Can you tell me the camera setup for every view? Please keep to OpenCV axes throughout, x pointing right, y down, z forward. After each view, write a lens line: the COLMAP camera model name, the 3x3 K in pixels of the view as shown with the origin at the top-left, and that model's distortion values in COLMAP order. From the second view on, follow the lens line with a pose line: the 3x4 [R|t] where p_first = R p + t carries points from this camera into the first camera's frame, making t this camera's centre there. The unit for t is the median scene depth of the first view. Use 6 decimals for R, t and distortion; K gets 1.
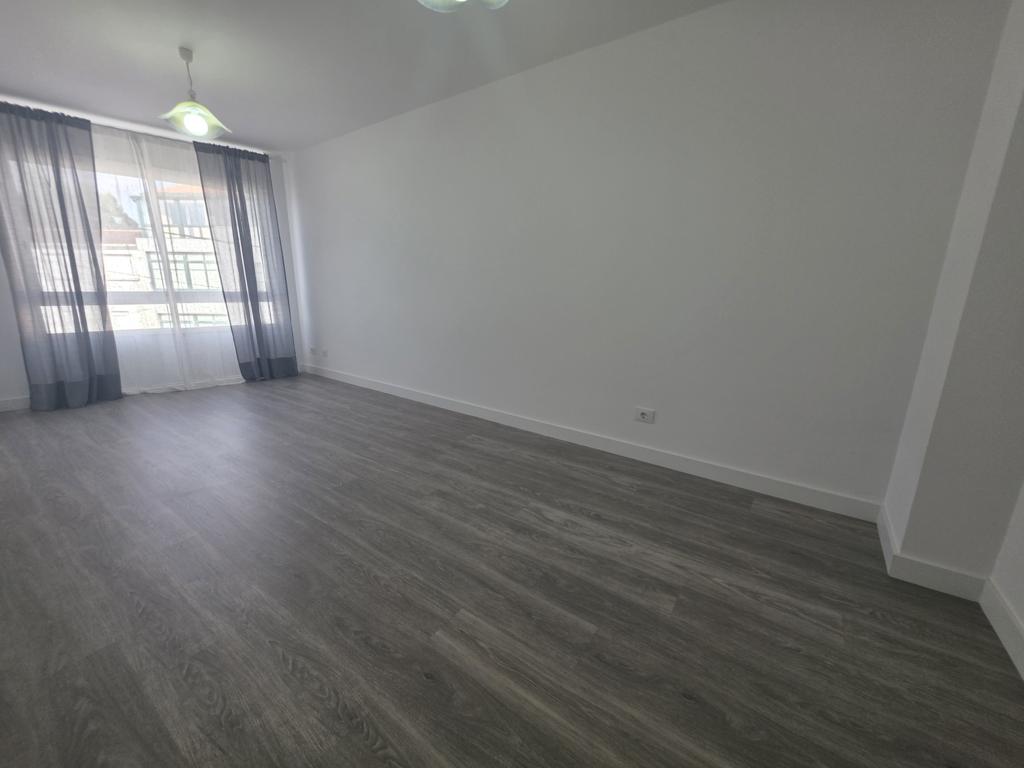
lens RADIAL K [[411.6, 0, 515.9], [0, 411.6, 387.3], [0, 0, 1]] dist [0.000992, 0.000580]
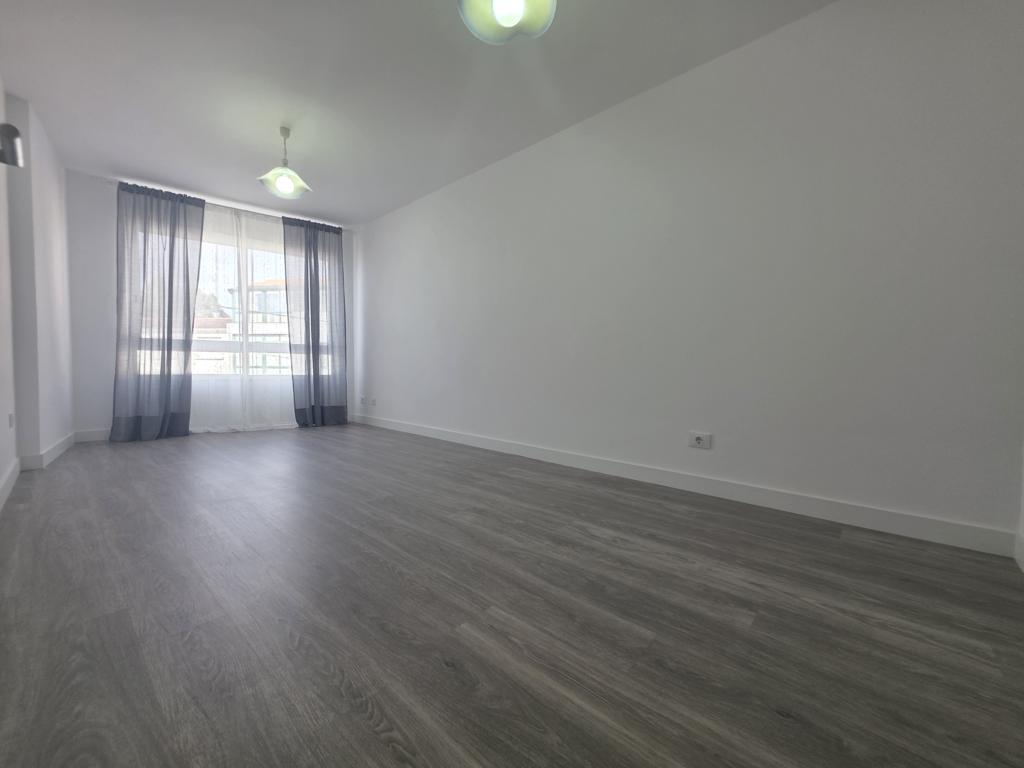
lens RADIAL K [[411.6, 0, 515.0], [0, 411.6, 394.4], [0, 0, 1]] dist [0.000992, 0.000580]
pose [[0.993775, -0.000903, -0.111402, 0.009133], [-0.021430, 0.979743, -0.199107, 0.224002], [0.109325, 0.200255, 0.973625, 0.063582]]
